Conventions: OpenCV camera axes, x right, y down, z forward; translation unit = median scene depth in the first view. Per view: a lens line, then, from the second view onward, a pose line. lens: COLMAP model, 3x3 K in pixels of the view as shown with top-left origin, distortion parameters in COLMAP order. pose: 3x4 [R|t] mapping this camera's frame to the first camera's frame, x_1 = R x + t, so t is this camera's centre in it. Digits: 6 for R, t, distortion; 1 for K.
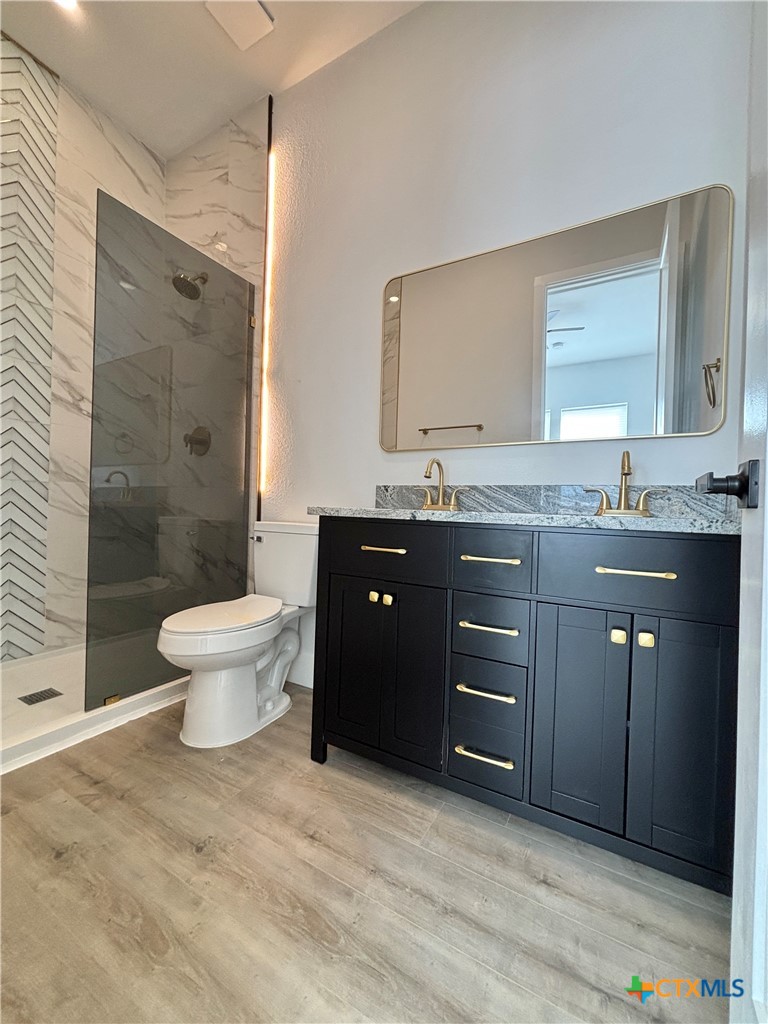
lens RADIAL K [[415.9, 0, 384.0], [0, 415.9, 512.0], [0, 0, 1]] dist [0.000707, -0.000154]
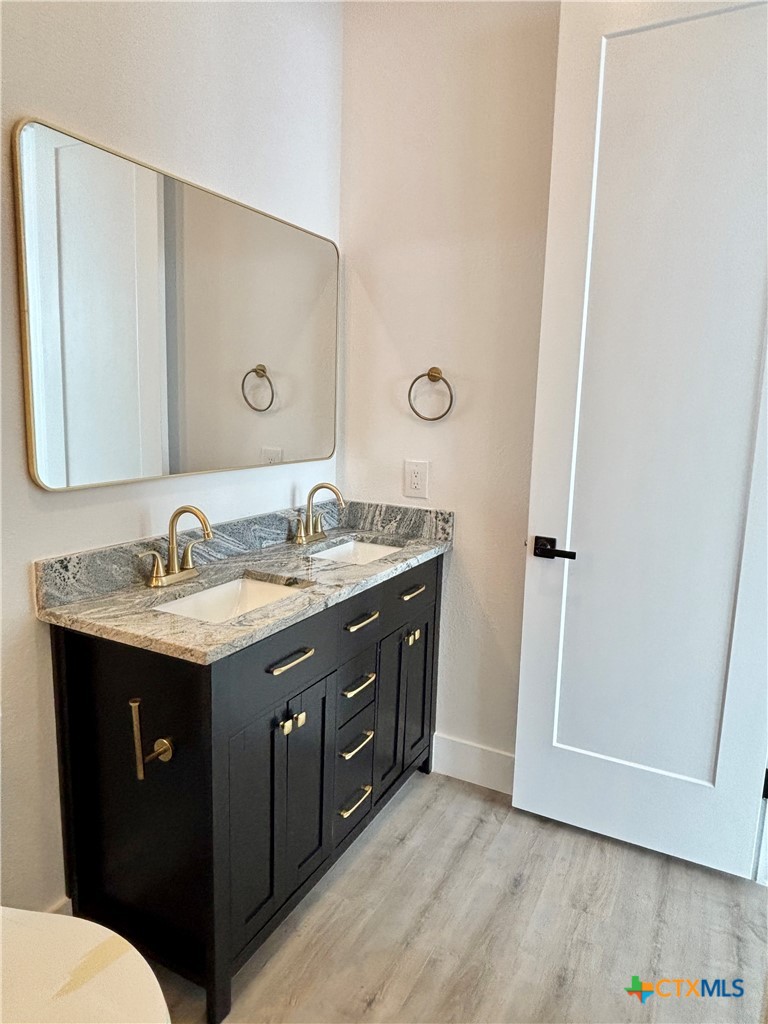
lens RADIAL K [[678.7, 0, 384.0], [0, 678.7, 512.0], [0, 0, 1]] dist [0.032470, -0.068226]
pose [[-0.061385, -0.200859, 0.977695, -1.335665], [-0.032754, 0.979420, 0.199157, -0.486066], [-0.997577, -0.019798, -0.066701, 1.085281]]
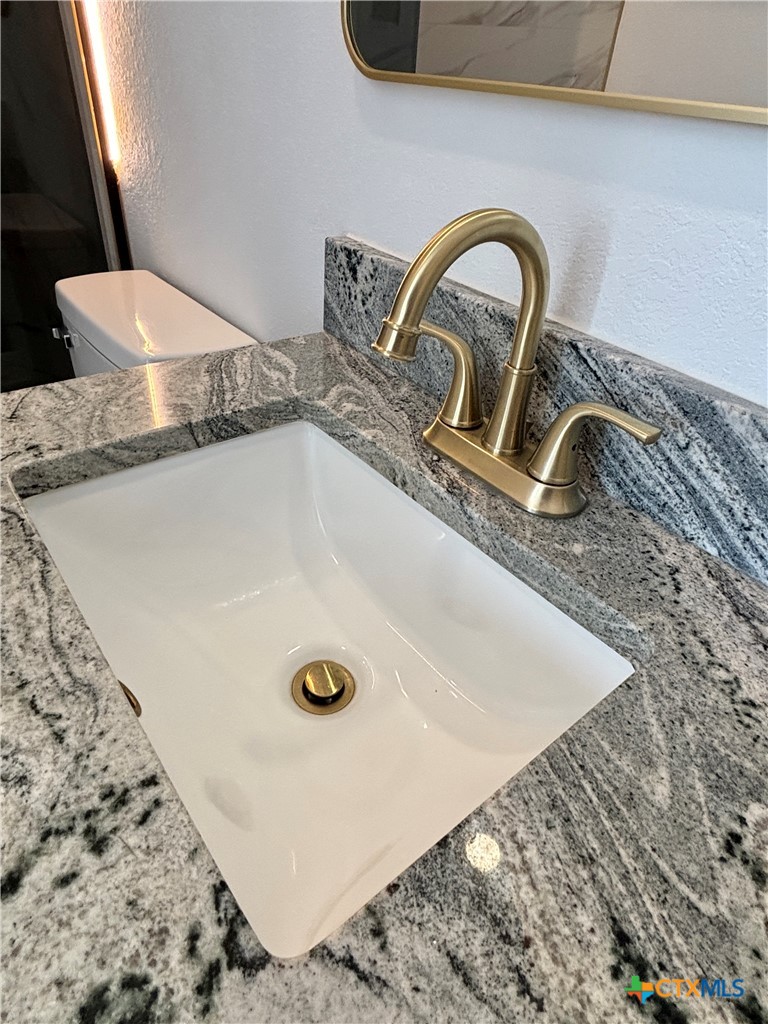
lens RADIAL K [[613.9, 0, 384.0], [0, 613.9, 512.0], [0, 0, 1]] dist [-0.003337, -0.001565]
pose [[0.934944, 0.225911, -0.273575, 0.251645], [-0.022197, 0.806813, 0.590389, -0.247950], [0.354100, -0.545908, 0.759340, 1.062220]]
